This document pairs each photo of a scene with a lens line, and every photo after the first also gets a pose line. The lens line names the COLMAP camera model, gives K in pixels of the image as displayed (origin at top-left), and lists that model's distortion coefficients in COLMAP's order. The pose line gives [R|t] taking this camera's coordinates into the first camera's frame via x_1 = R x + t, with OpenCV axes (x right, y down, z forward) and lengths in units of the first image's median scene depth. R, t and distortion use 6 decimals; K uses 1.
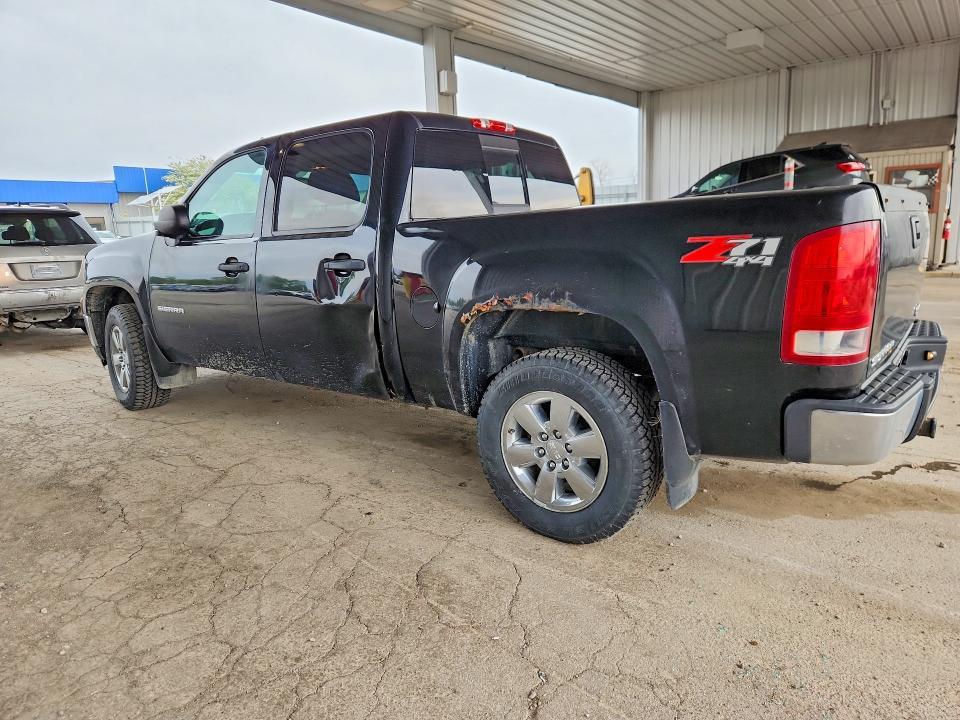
lens RADIAL K [[654.3, 0, 480.0], [0, 654.3, 360.0], [0, 0, 1]] dist [0.033686, -0.035095]
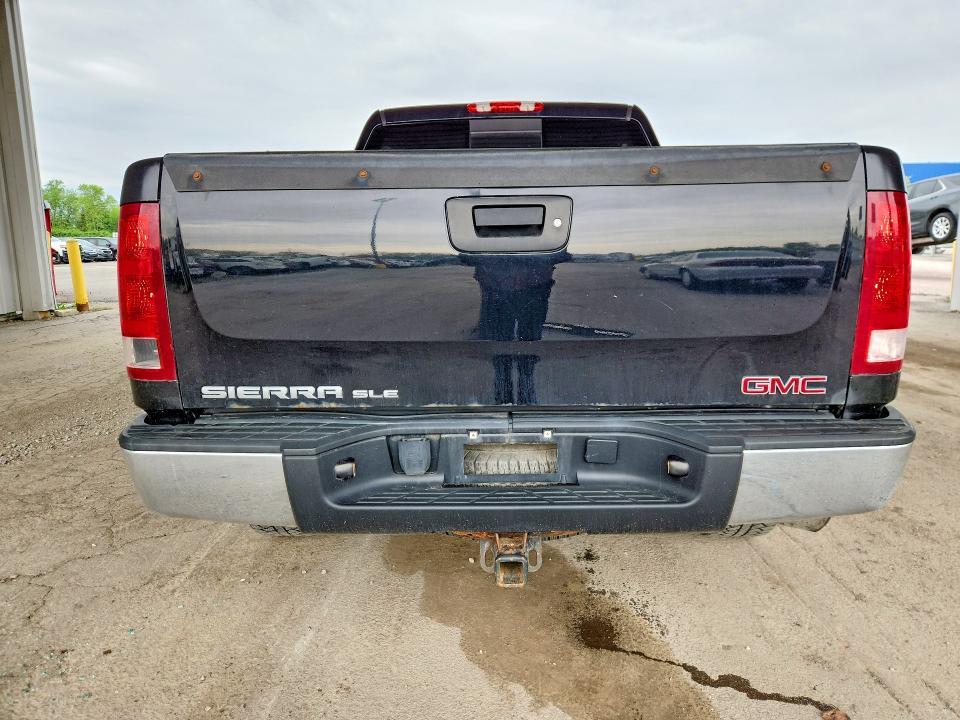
lens RADIAL K [[655.0, 0, 488.4], [0, 655.0, 353.2], [0, 0, 1]] dist [0.044000, -0.031707]
pose [[0.586335, 0.163220, -0.793455, 0.768887], [-0.164317, 0.983092, 0.080805, -0.087249], [0.793228, 0.082999, 0.603241, 0.442297]]
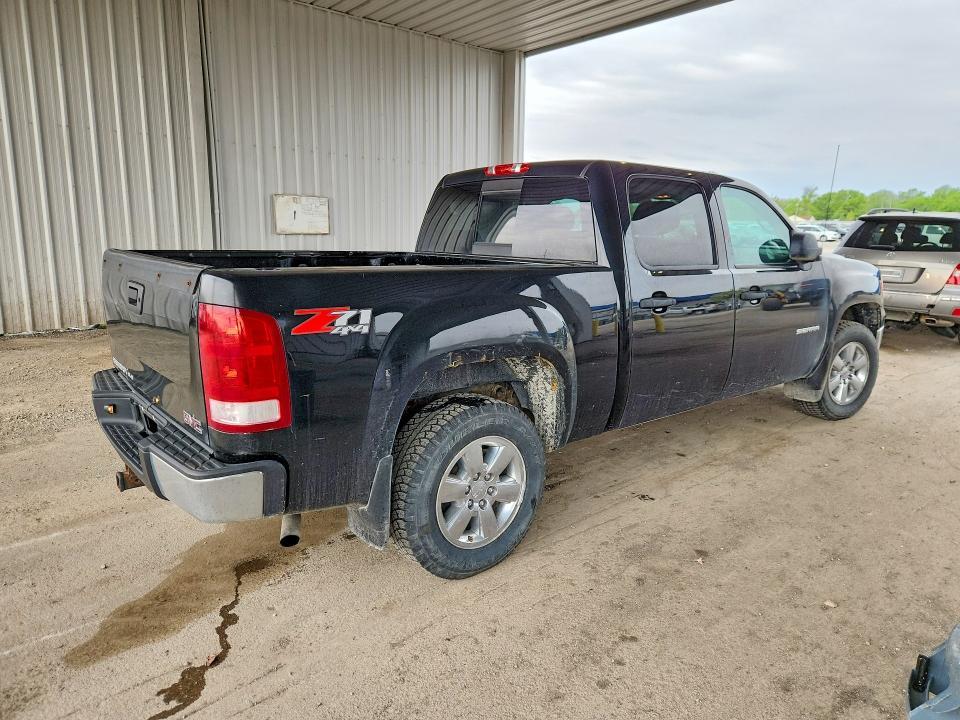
lens RADIAL K [[655.0, 0, 488.4], [0, 655.0, 353.2], [0, 0, 1]] dist [0.044000, -0.031707]
pose [[-0.227252, 0.220574, -0.948527, 1.062368], [-0.197110, 0.943432, 0.266614, -0.341929], [0.953679, 0.247553, -0.170920, 1.187822]]
